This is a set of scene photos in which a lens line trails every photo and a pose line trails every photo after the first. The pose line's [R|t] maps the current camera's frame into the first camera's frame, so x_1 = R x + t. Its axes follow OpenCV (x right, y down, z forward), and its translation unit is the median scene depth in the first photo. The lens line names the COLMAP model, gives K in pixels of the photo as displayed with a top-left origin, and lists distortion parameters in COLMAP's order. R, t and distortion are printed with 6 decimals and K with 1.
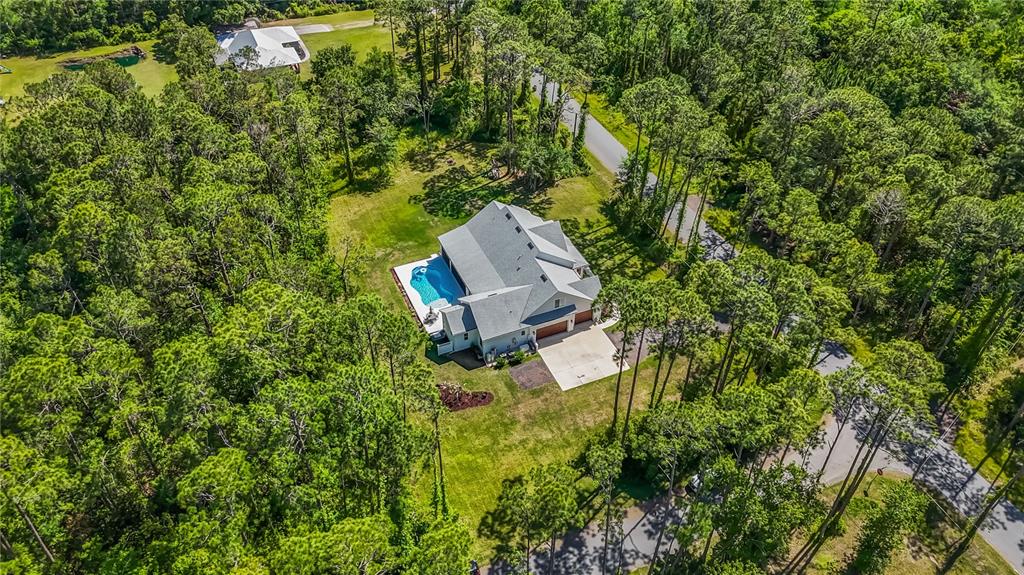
lens RADIAL K [[779.0, 0, 512.0], [0, 779.0, 287.5], [0, 0, 1]] dist [0.007899, 0.006255]
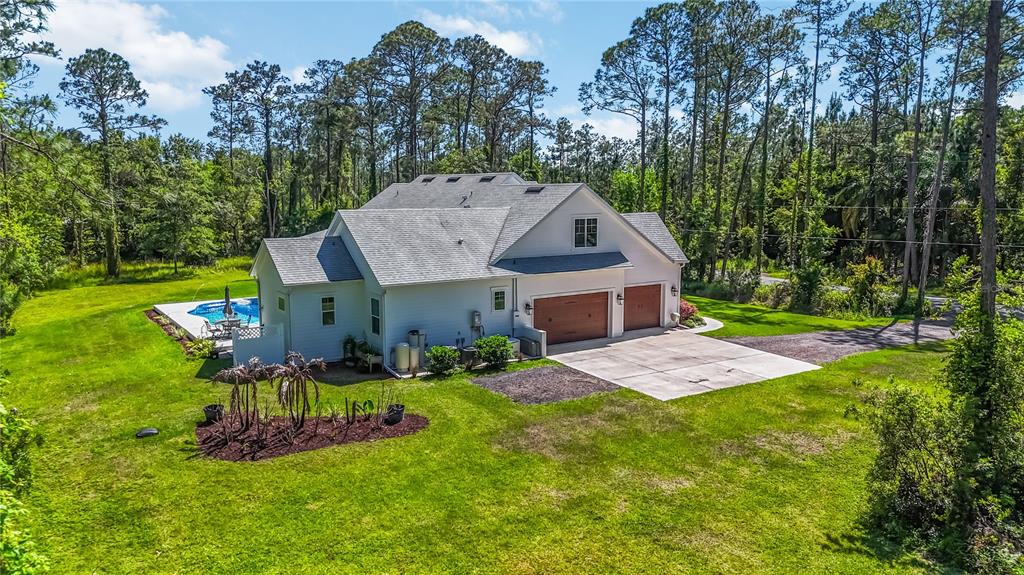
lens RADIAL K [[779.0, 0, 512.0], [0, 779.0, 287.5], [0, 0, 1]] dist [0.007899, 0.006255]
pose [[0.986241, -0.021953, 0.163847, -0.028813], [0.103626, 0.854335, -0.509286, 0.183681], [-0.128800, 0.519258, 0.844856, 0.564174]]
